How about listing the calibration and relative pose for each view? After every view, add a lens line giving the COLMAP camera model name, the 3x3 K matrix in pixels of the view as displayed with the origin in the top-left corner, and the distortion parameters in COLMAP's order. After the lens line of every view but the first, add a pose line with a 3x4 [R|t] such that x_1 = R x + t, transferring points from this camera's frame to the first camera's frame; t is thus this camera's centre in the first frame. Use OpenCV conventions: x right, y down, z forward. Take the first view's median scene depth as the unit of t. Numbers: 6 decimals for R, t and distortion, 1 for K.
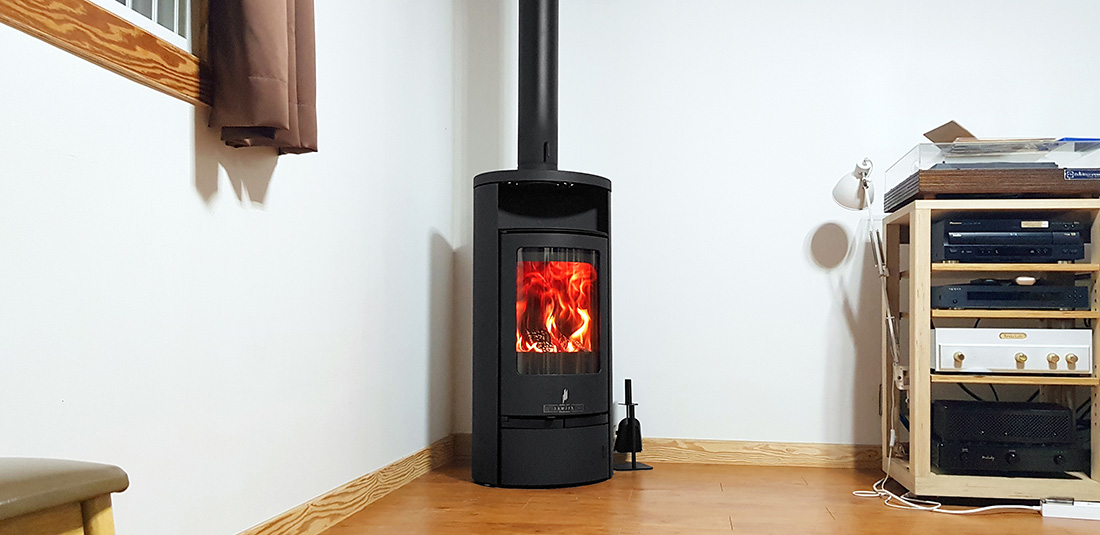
lens RADIAL K [[909.0, 0, 572.8], [0, 909.0, 329.2], [0, 0, 1]] dist [-0.007587, 0.013266]
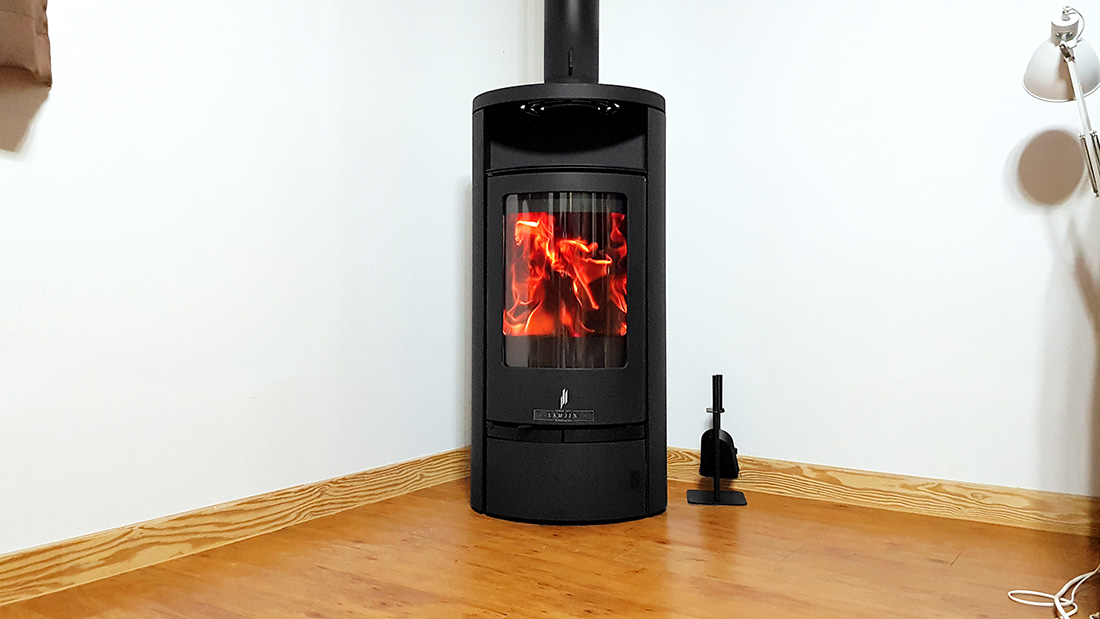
lens RADIAL K [[896.0, 0, 541.9], [0, 896.0, 285.0], [0, 0, 1]] dist [0.004047, -0.043304]
pose [[0.891564, -0.004510, -0.452873, 0.294090], [-0.001295, 0.999921, -0.012507, -0.005879], [0.452893, 0.011737, 0.891488, 0.366613]]
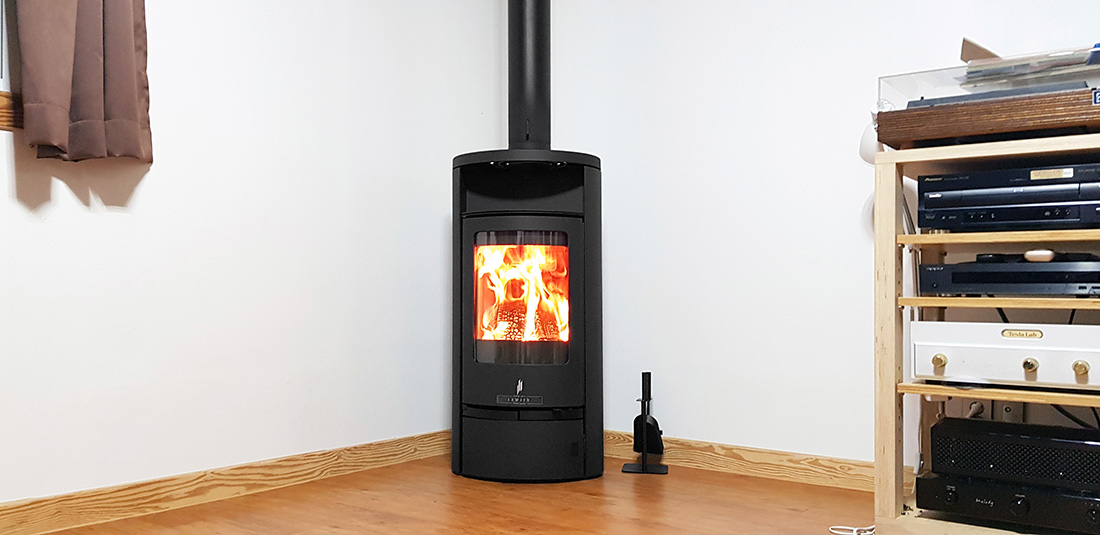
lens RADIAL K [[909.0, 0, 489.5], [0, 909.0, 277.0], [0, 0, 1]] dist [-0.007587, 0.013266]
pose [[0.856790, -0.009451, -0.515579, 0.450983], [-0.007887, 0.999475, -0.031427, -0.009728], [0.515605, 0.030993, 0.856266, 0.174900]]
